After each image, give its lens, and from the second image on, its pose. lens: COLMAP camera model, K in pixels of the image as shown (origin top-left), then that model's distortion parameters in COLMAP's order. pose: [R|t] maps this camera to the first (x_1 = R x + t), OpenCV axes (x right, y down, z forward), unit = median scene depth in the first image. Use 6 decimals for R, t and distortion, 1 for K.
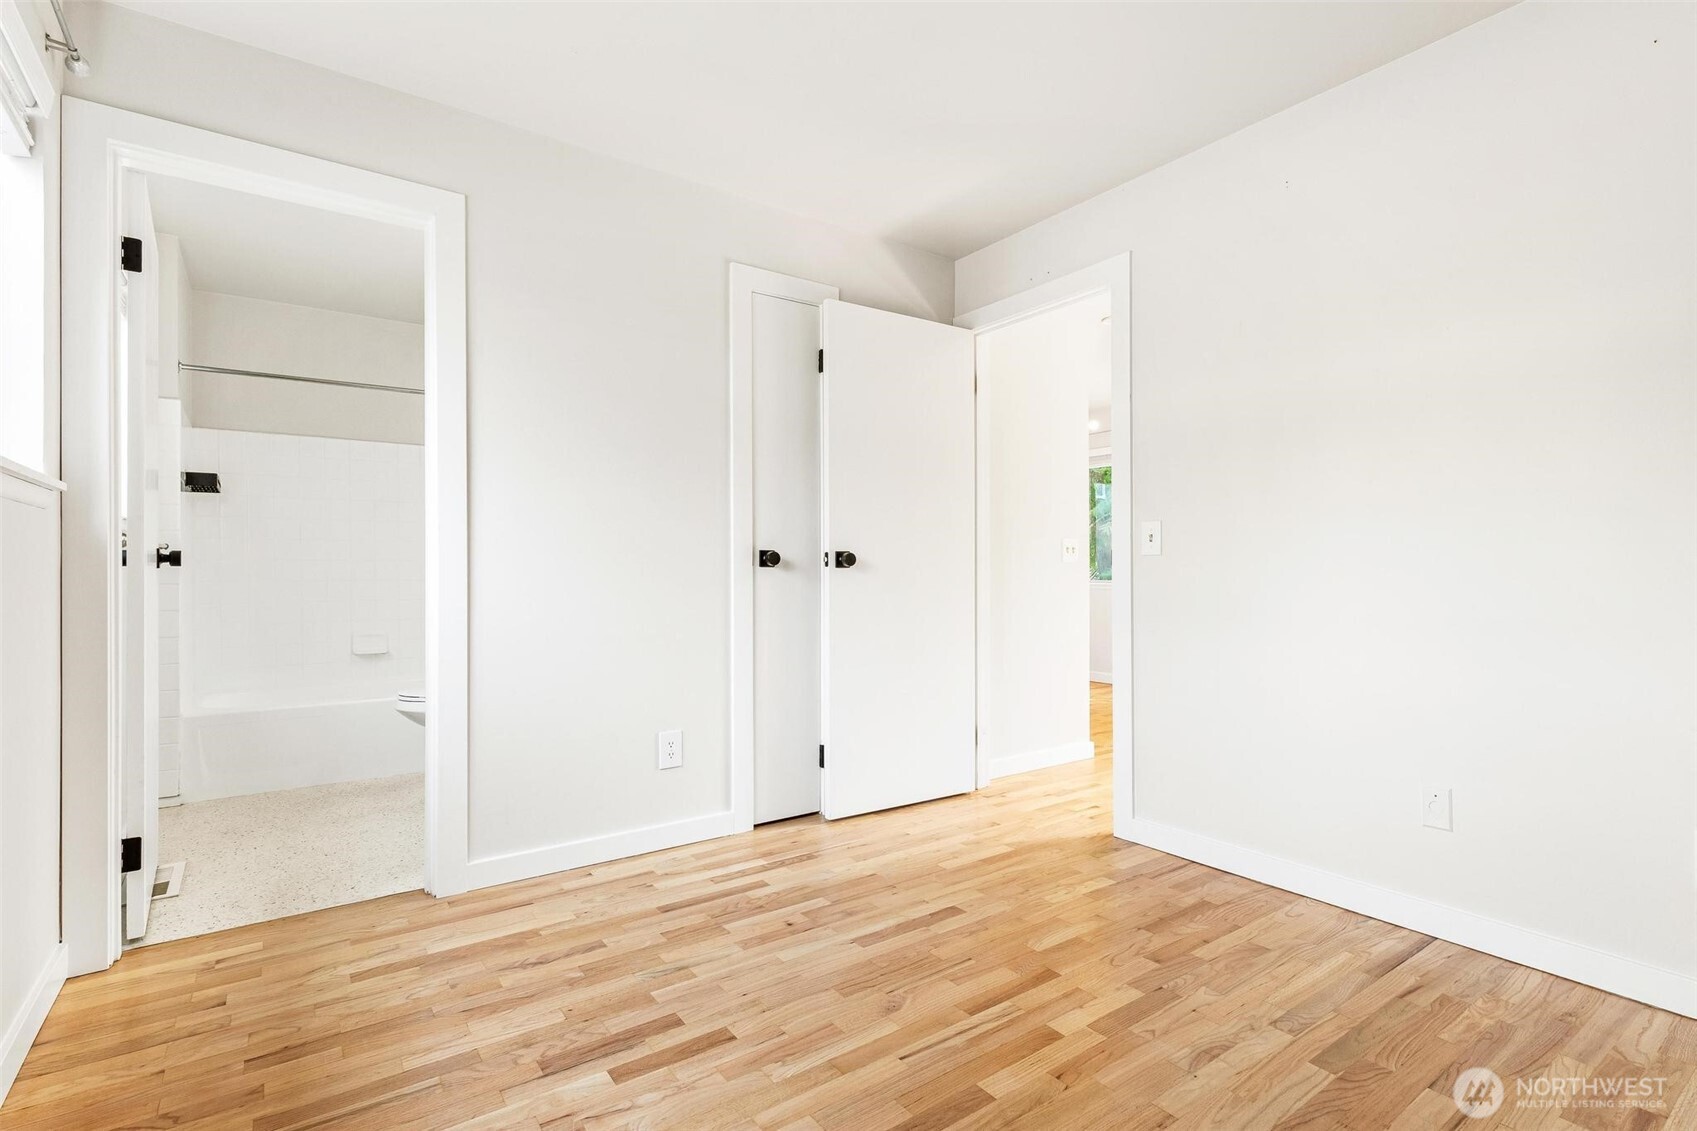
lens RADIAL K [[819.8, 0, 848.1], [0, 819.8, 566.7], [0, 0, 1]] dist [-0.006008, 0.000202]
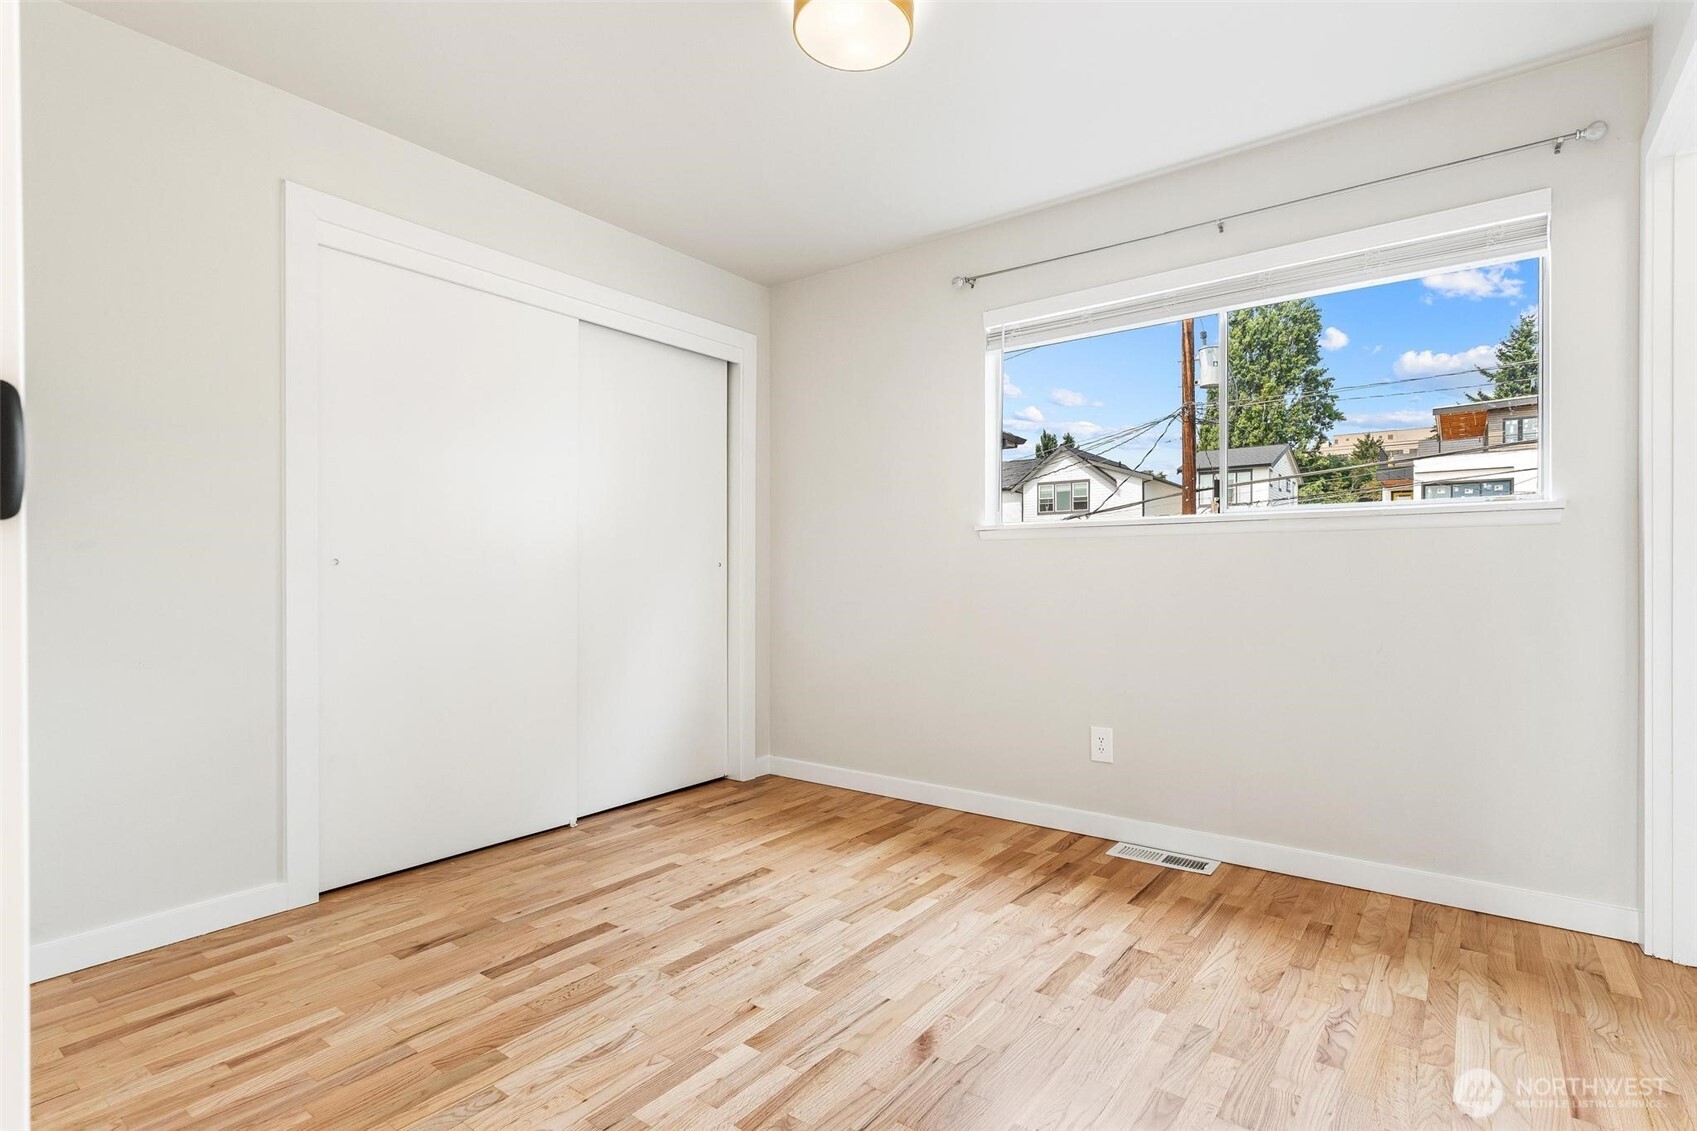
lens RADIAL K [[819.8, 0, 849.1], [0, 819.8, 569.1], [0, 0, 1]] dist [-0.006008, 0.000202]
pose [[-0.955558, 0.001325, -0.294801, 0.434679], [0.002540, 0.999990, -0.003739, 0.002428], [0.294793, -0.004322, -0.955551, 1.992102]]
